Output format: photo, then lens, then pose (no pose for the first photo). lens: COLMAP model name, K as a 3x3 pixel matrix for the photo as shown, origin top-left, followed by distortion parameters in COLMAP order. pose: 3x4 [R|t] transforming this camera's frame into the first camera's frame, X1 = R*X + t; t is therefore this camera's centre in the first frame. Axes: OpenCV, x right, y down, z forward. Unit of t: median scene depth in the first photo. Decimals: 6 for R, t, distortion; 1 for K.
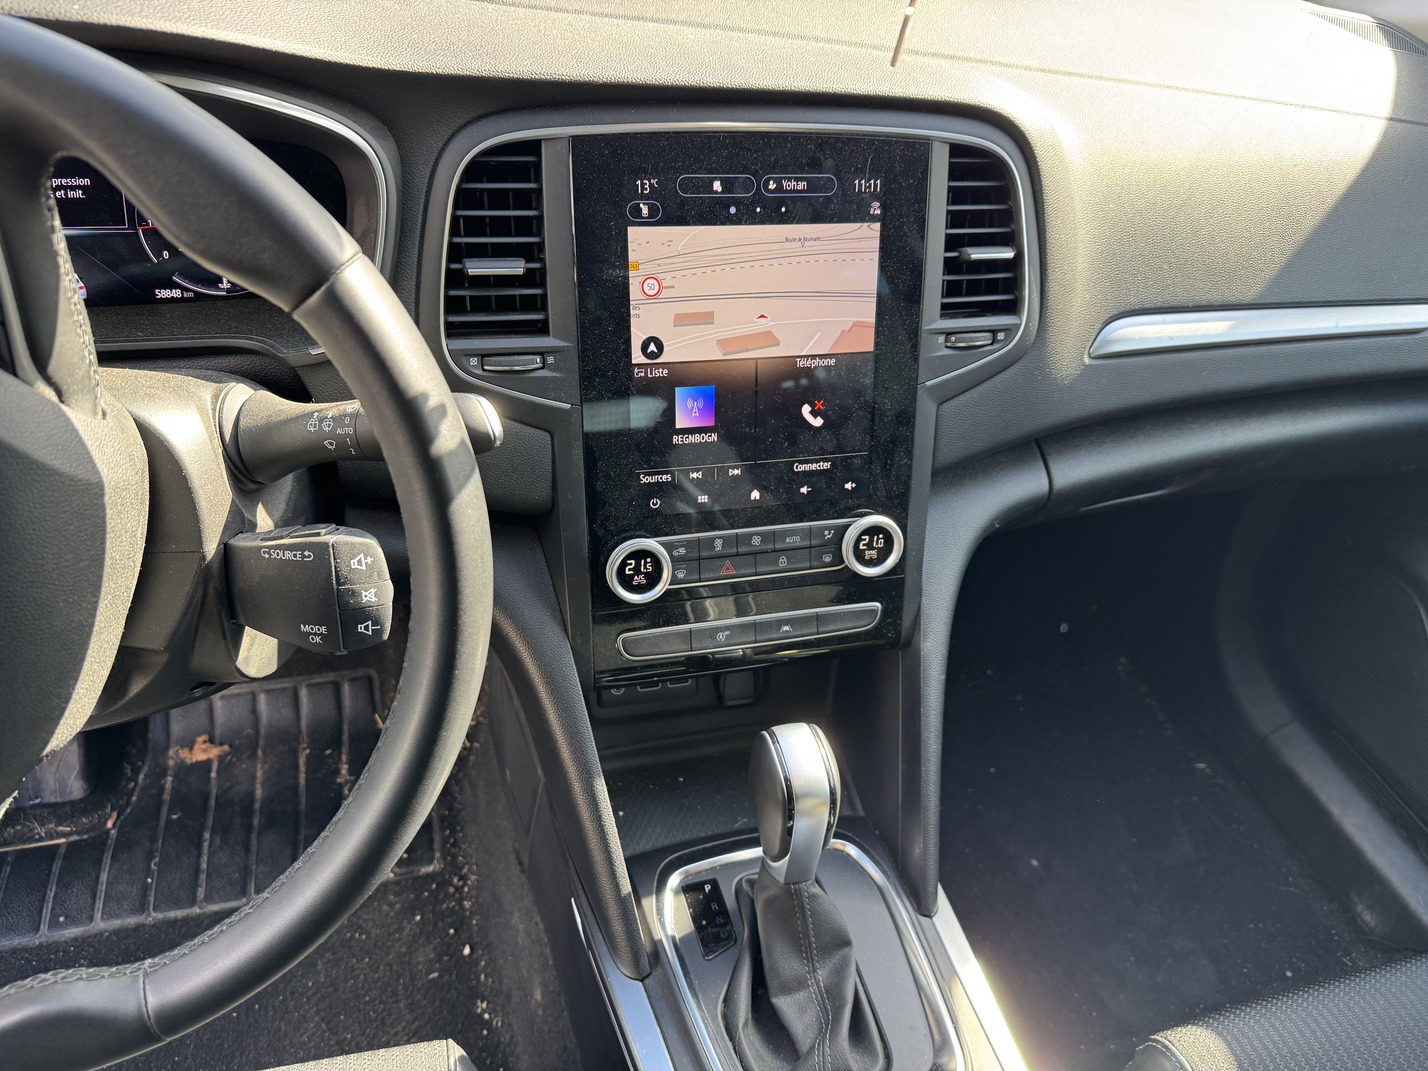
lens RADIAL K [[1004.1, 0, 711.5], [0, 1004.1, 538.6], [0, 0, 1]] dist [-0.004864, -0.002590]
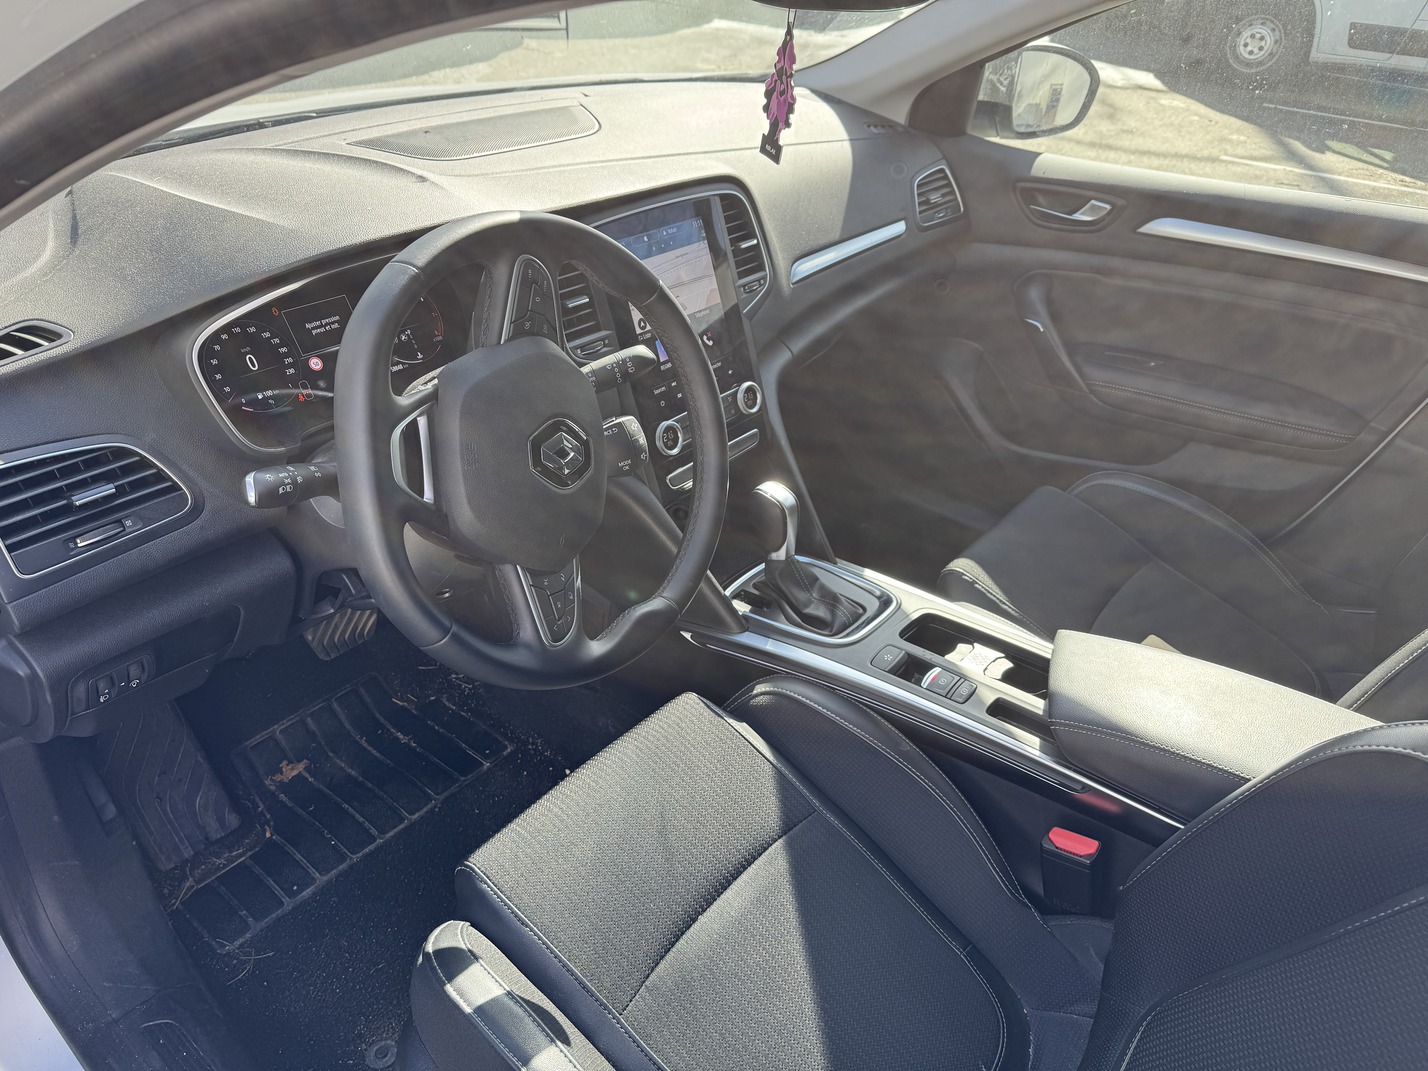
lens RADIAL K [[992.2, 0, 711.3], [0, 992.2, 546.6], [0, 0, 1]] dist [0.049771, -0.074843]
pose [[0.819547, -0.364564, 0.442081, -0.897599], [0.384284, 0.921971, 0.047908, 0.159295], [-0.425051, 0.130622, 0.895695, -0.702235]]
